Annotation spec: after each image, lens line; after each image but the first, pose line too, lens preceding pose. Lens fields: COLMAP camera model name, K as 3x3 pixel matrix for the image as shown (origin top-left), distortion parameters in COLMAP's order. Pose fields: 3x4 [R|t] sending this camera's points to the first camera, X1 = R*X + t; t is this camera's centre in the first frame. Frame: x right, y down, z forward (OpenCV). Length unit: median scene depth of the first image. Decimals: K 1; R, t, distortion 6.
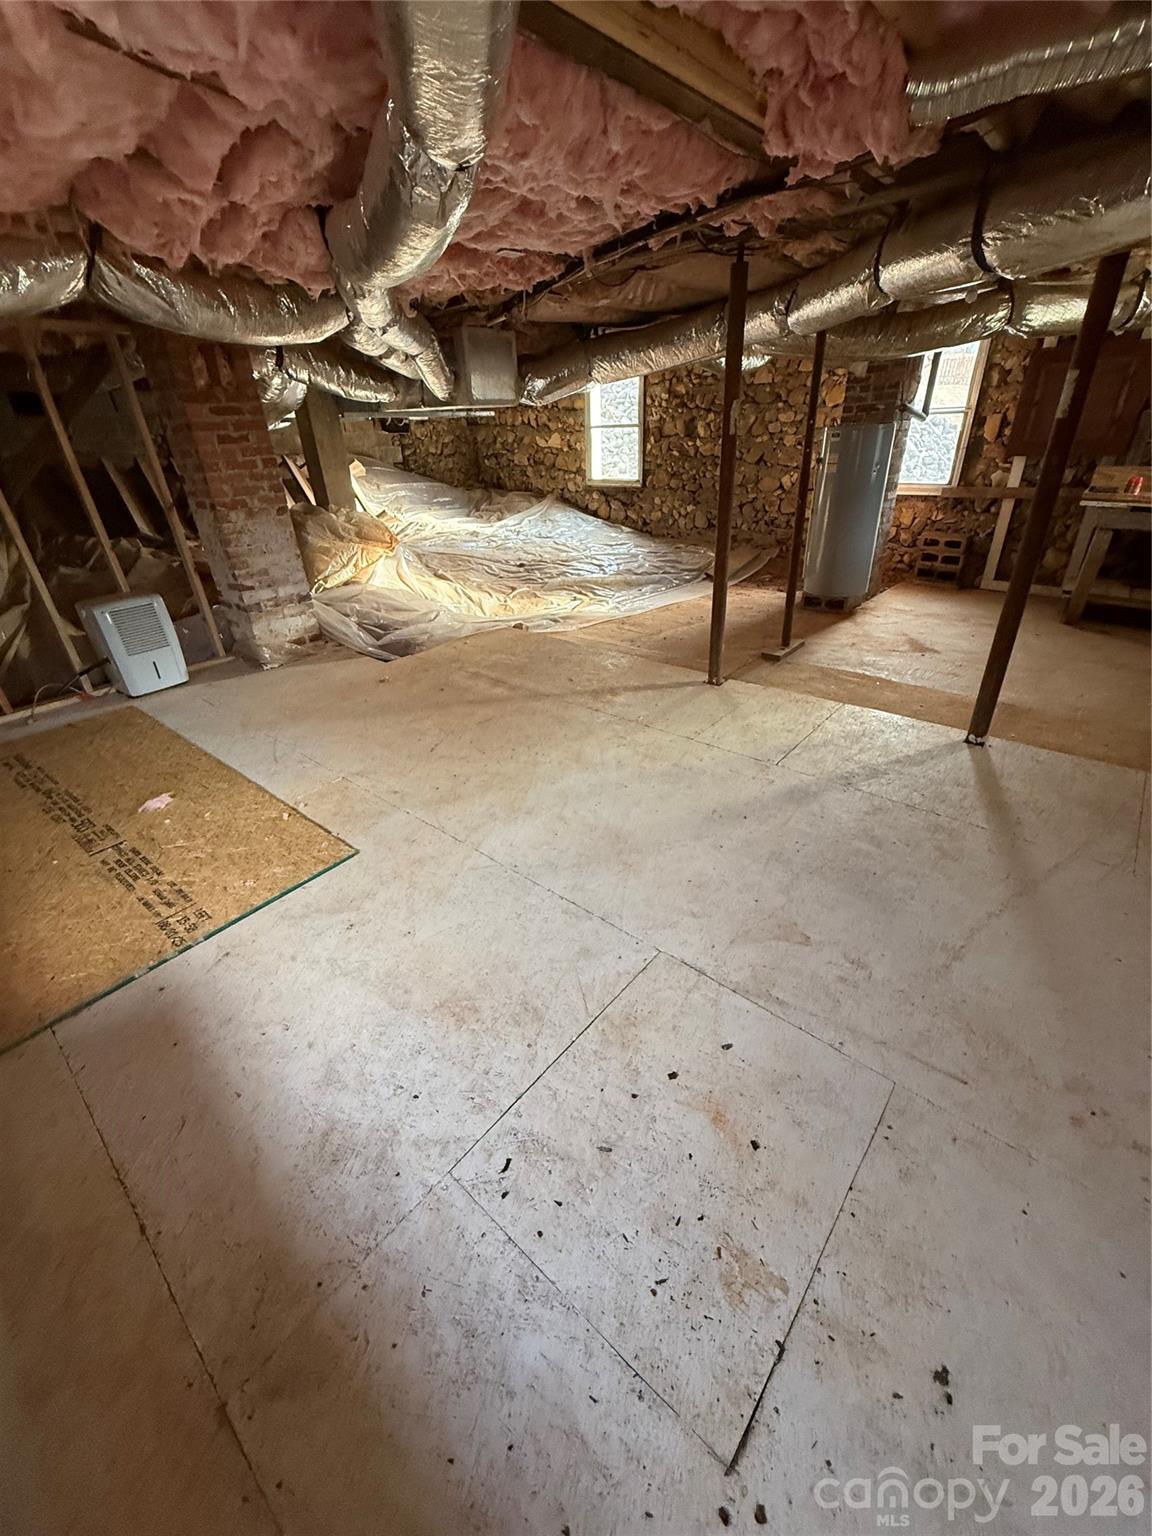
lens RADIAL K [[607.8, 0, 580.8], [0, 607.8, 769.4], [0, 0, 1]] dist [-0.002428, -0.000778]
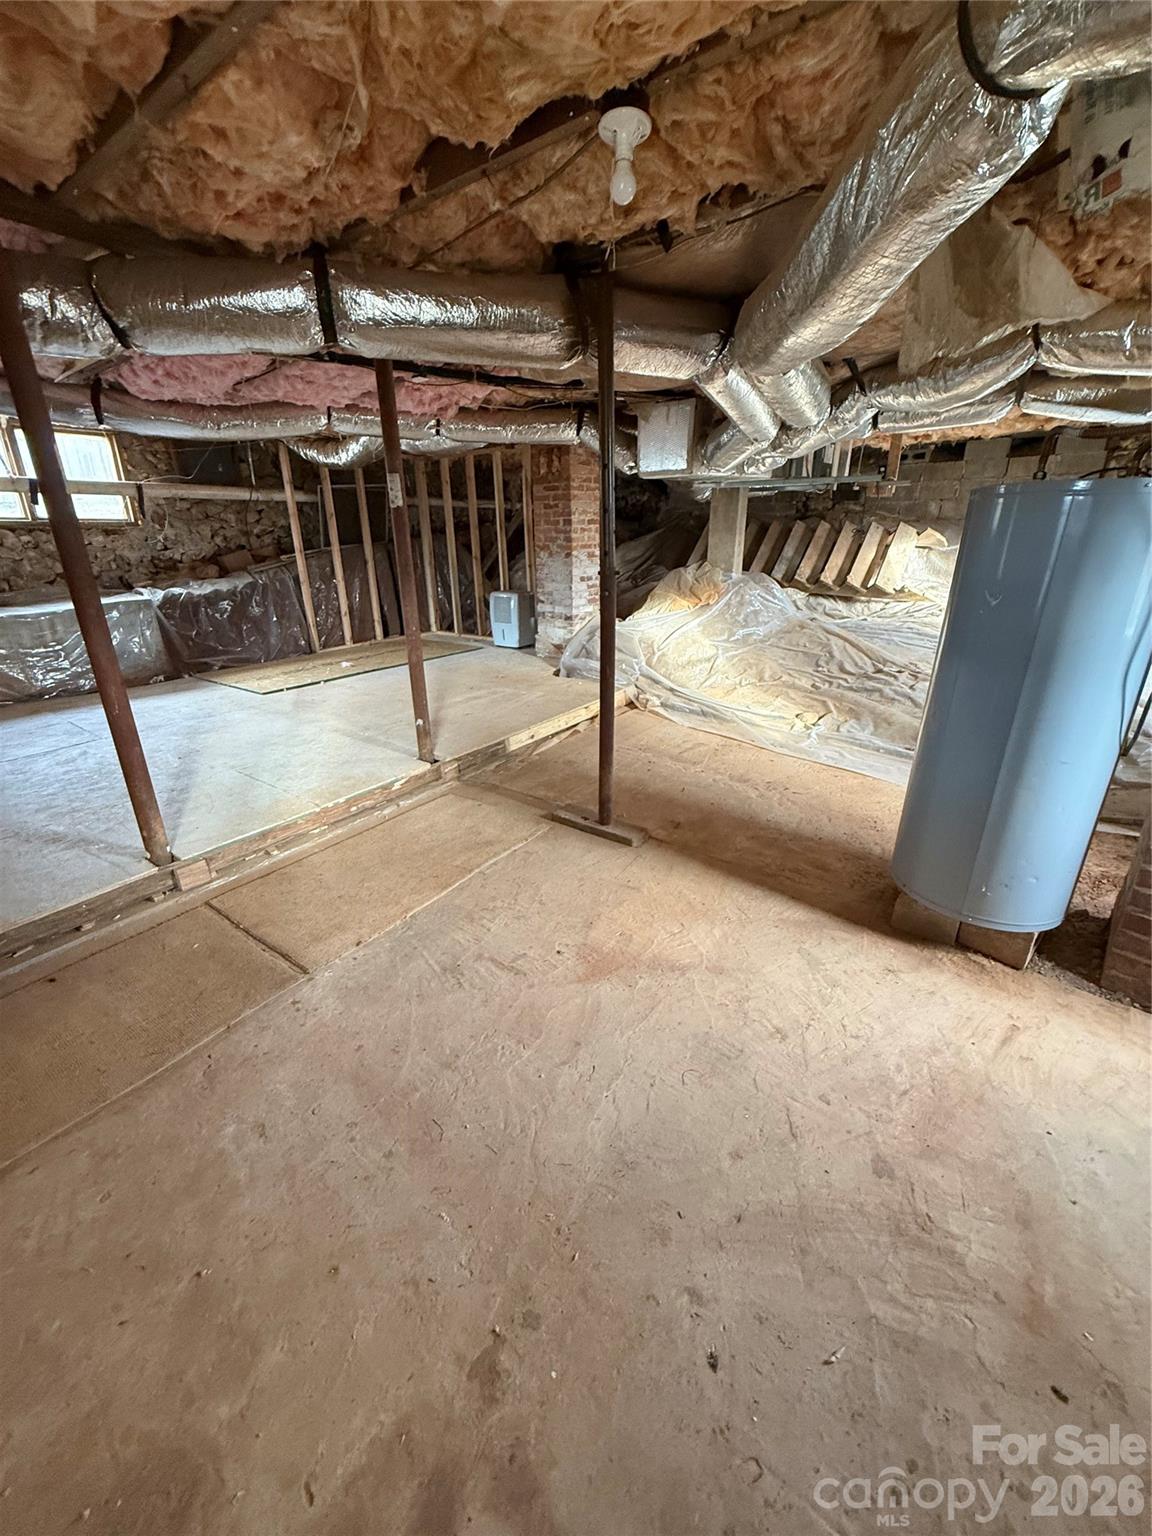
lens RADIAL K [[607.8, 0, 574.9], [0, 607.8, 766.0], [0, 0, 1]] dist [-0.002428, -0.000778]
pose [[0.063856, 0.399394, -0.914553, 1.012191], [-0.479663, 0.815909, 0.322824, -0.502784], [0.875126, 0.418063, 0.243675, 0.899146]]
